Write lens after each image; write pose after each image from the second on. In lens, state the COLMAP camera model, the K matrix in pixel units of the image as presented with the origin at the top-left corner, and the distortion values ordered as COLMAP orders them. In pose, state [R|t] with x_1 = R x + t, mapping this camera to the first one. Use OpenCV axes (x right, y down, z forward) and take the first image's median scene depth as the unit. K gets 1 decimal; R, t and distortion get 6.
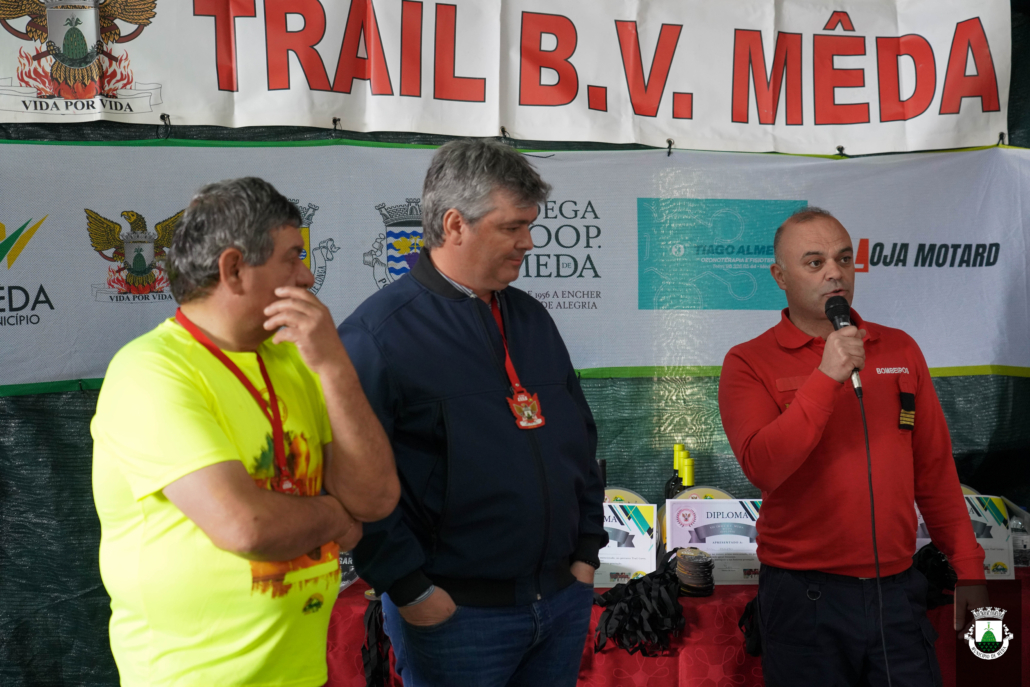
lens RADIAL K [[1913.3, 0, 525.3], [0, 1913.3, 363.2], [0, 0, 1]] dist [0.029152, 0.000000]
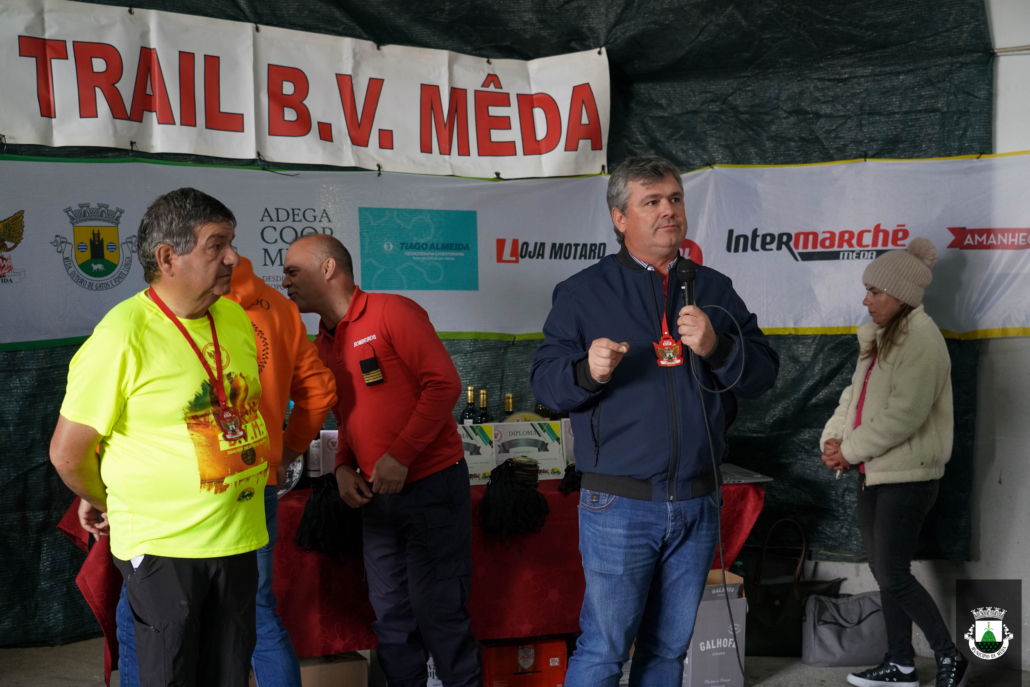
lens RADIAL K [[1507.2, 0, 501.8], [0, 1507.2, 360.6], [0, 0, 1]] dist [0.027067, 0.000000]
pose [[0.949682, -0.017355, 0.312736, -0.177549], [0.012138, 0.999753, 0.018622, 0.002998], [-0.312982, -0.013889, 0.949658, -0.039901]]
